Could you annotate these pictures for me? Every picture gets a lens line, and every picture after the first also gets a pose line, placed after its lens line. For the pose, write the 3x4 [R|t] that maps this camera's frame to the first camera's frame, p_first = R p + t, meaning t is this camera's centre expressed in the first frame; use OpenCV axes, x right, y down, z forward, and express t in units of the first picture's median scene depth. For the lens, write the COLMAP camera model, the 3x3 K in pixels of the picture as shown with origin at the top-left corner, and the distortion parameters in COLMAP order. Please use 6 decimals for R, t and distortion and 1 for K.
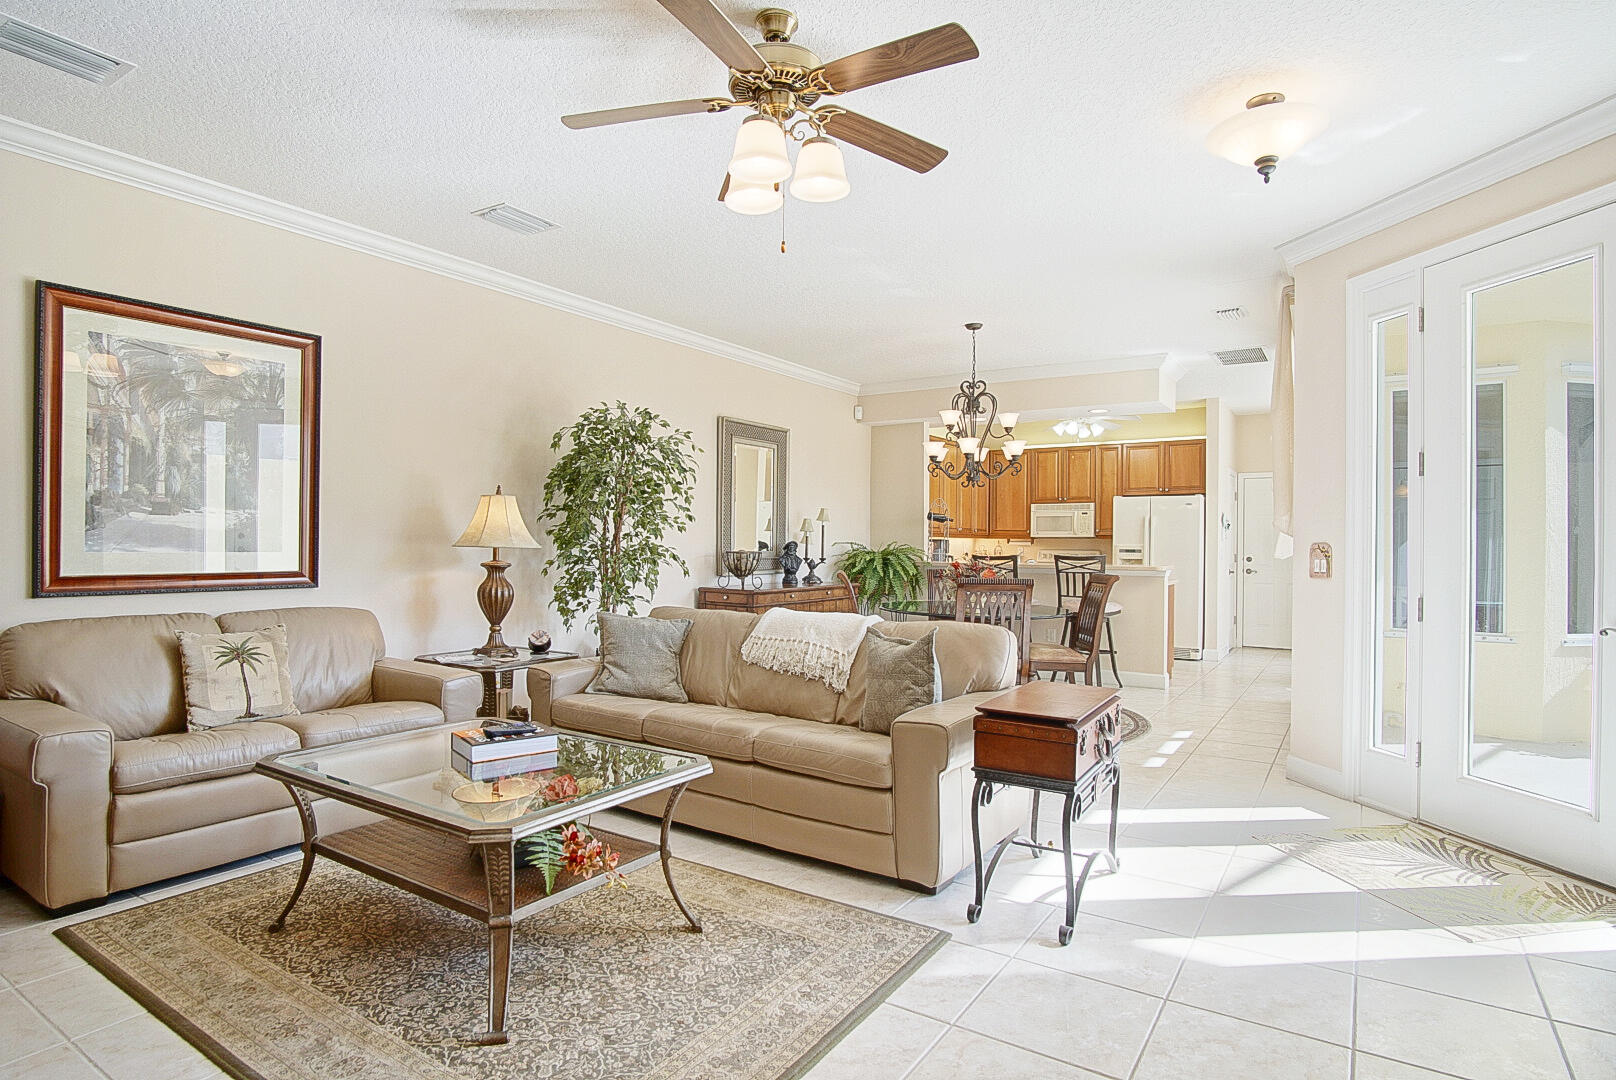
lens RADIAL K [[853.5, 0, 816.3], [0, 853.5, 541.9], [0, 0, 1]] dist [-0.017139, 0.000212]
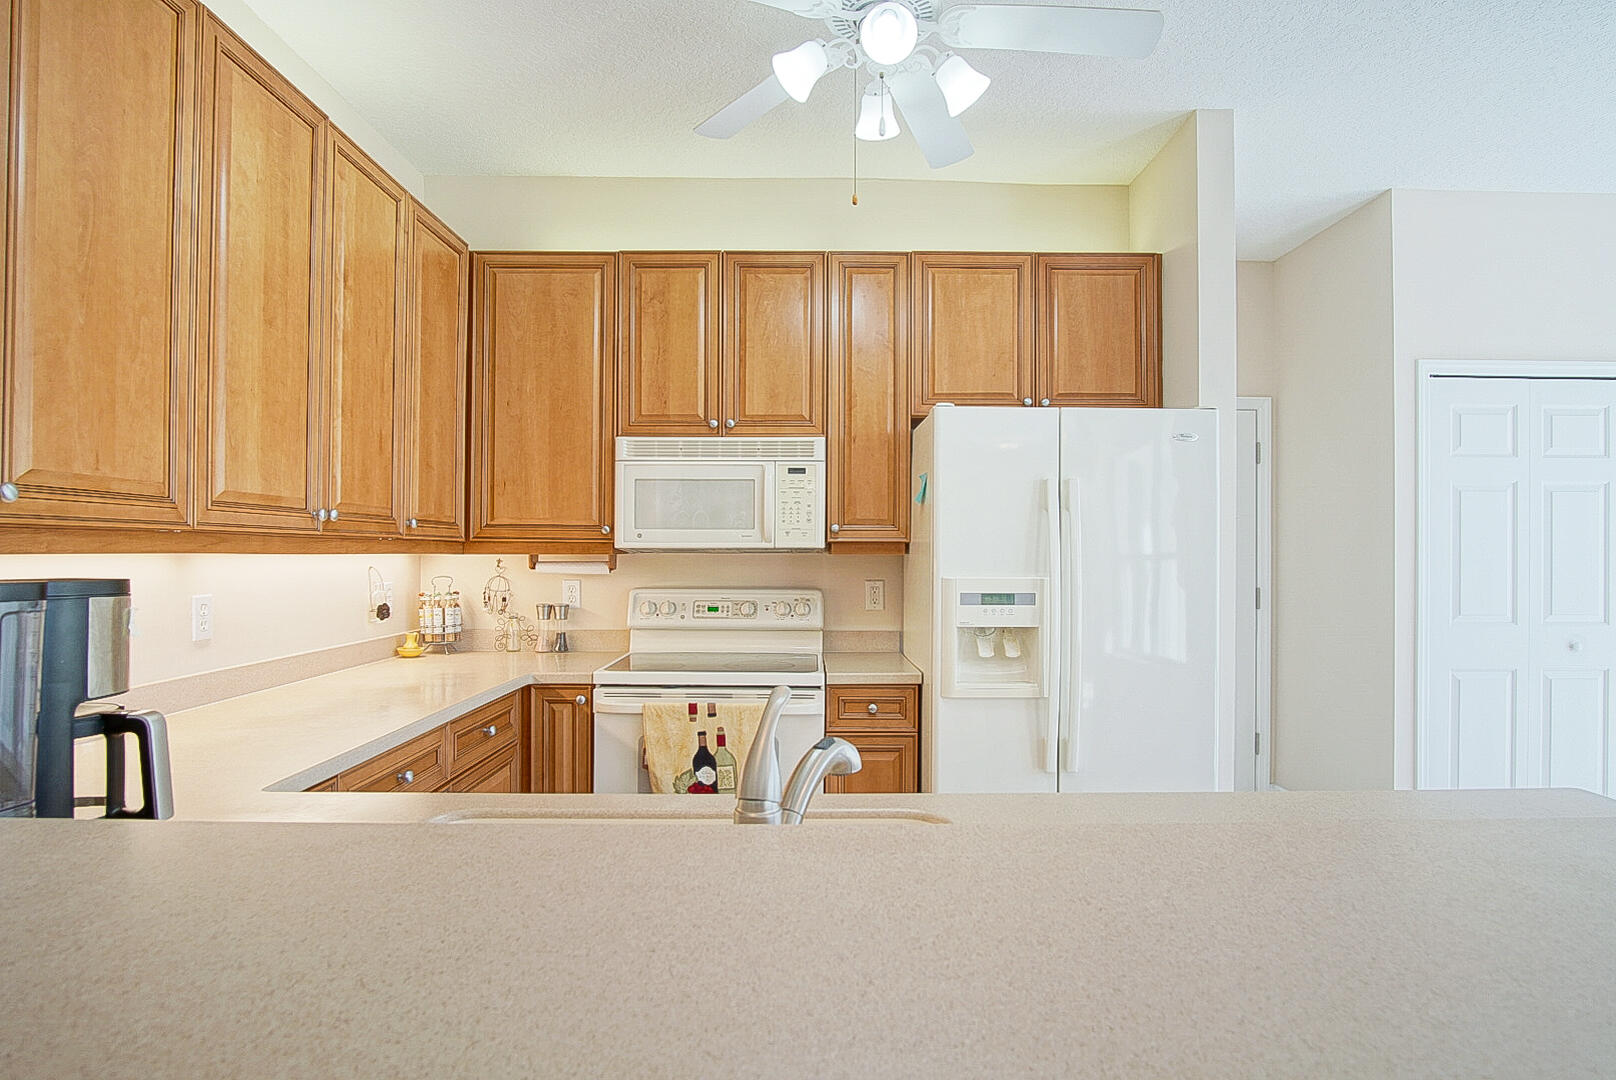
lens RADIAL K [[868.6, 0, 808.6], [0, 868.6, 545.0], [0, 0, 1]] dist [-0.033380, 0.005869]
pose [[0.837351, 0.000055, 0.546666, 0.163718], [0.001697, 0.999995, -0.002700, -0.006614], [-0.546663, 0.003189, 0.837347, 0.812154]]
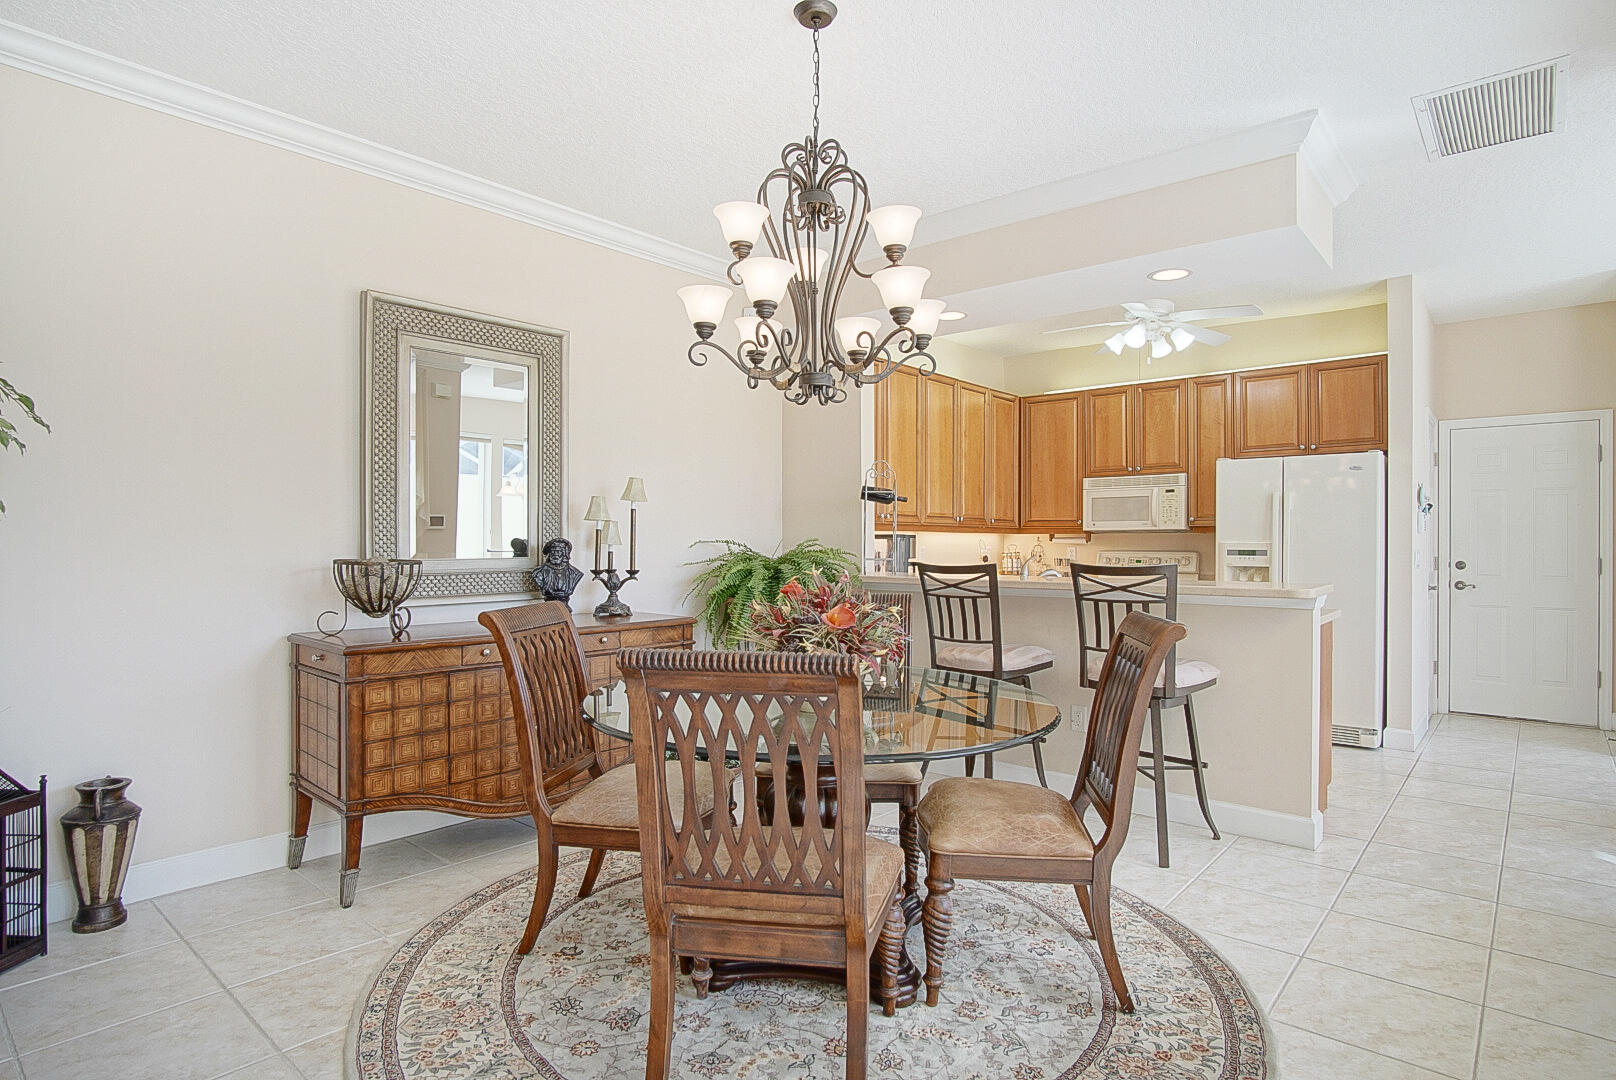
lens RADIAL K [[853.5, 0, 816.3], [0, 853.5, 541.9], [0, 0, 1]] dist [-0.017139, 0.000212]
pose [[0.991024, -0.005268, -0.133579, 0.159952], [0.005371, 0.999985, 0.000412, 0.001620], [0.133575, -0.001126, 0.991038, 0.399108]]
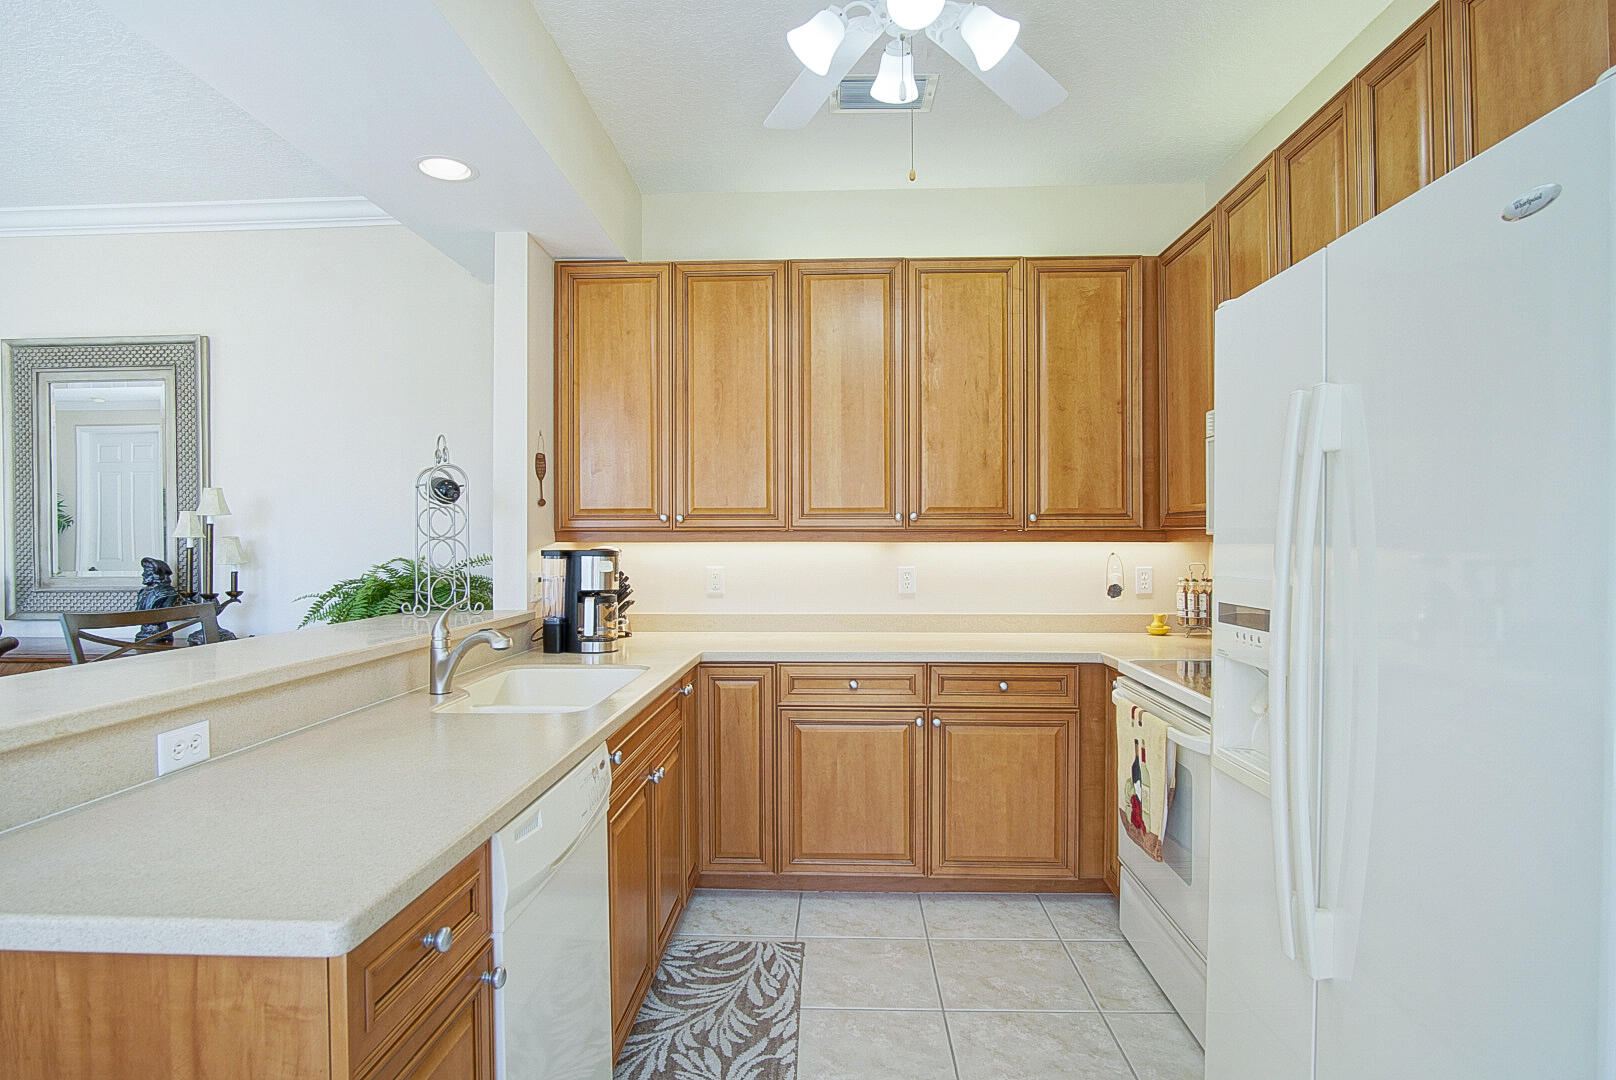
lens RADIAL K [[868.6, 0, 808.6], [0, 868.6, 545.0], [0, 0, 1]] dist [-0.033380, 0.005869]
pose [[0.510368, -0.004665, -0.859944, 0.480829], [0.005484, 0.999983, -0.002170, -0.003054], [0.859939, -0.003609, 0.510384, 0.858506]]
